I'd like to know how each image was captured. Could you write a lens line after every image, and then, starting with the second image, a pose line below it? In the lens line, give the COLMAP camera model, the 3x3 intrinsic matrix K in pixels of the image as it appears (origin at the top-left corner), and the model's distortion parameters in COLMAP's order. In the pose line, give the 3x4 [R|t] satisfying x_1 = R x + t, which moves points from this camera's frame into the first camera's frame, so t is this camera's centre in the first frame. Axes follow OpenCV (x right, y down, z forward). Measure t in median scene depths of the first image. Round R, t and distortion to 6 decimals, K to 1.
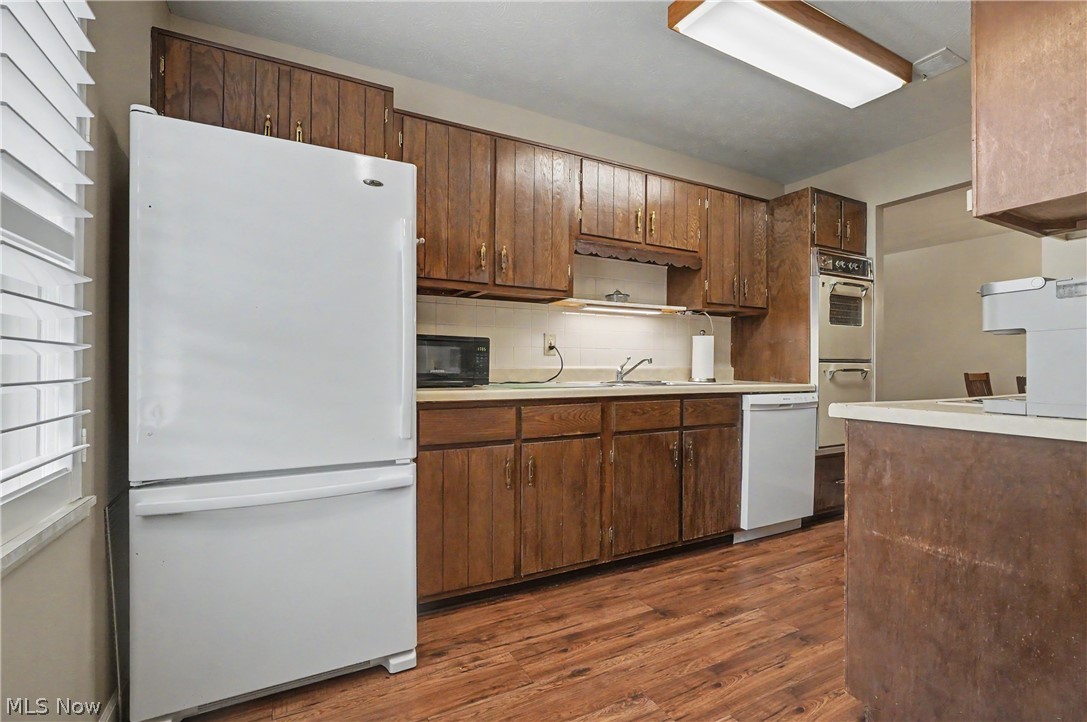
lens RADIAL K [[490.0, 0, 543.5], [0, 490.0, 368.8], [0, 0, 1]] dist [-0.013453, 0.000145]
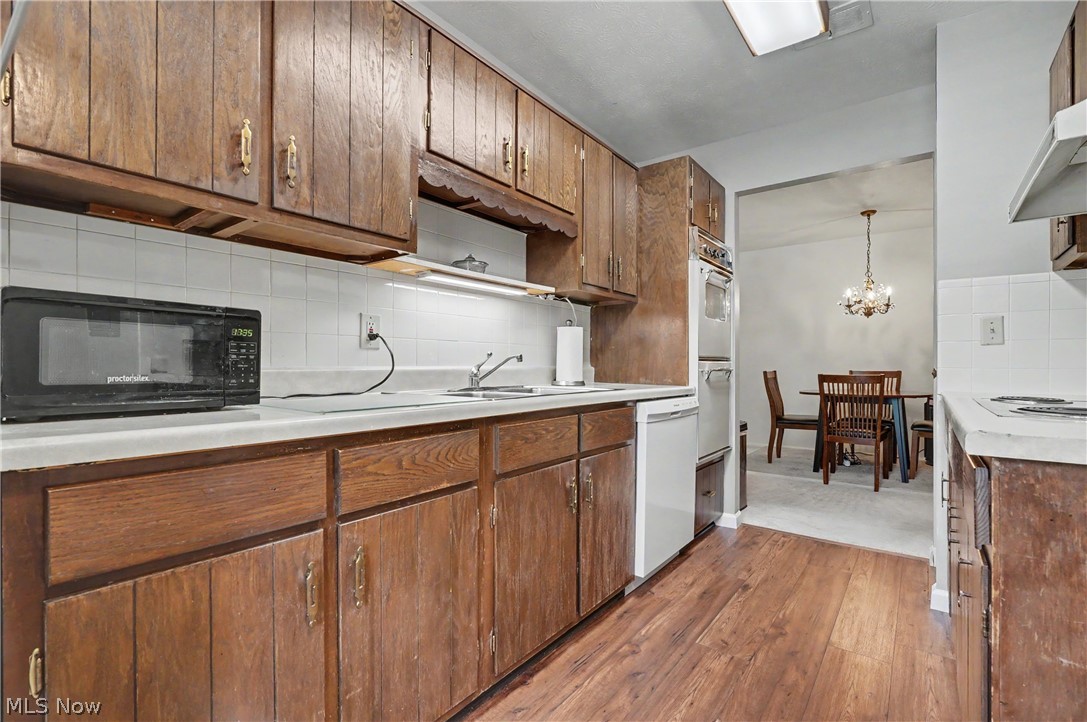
lens RADIAL K [[490.0, 0, 543.5], [0, 490.0, 368.8], [0, 0, 1]] dist [-0.013453, 0.000145]
pose [[0.909320, -0.005825, 0.416057, -0.049713], [0.005428, 0.999983, 0.002137, -0.002590], [-0.416062, 0.000315, 0.909336, 0.383437]]
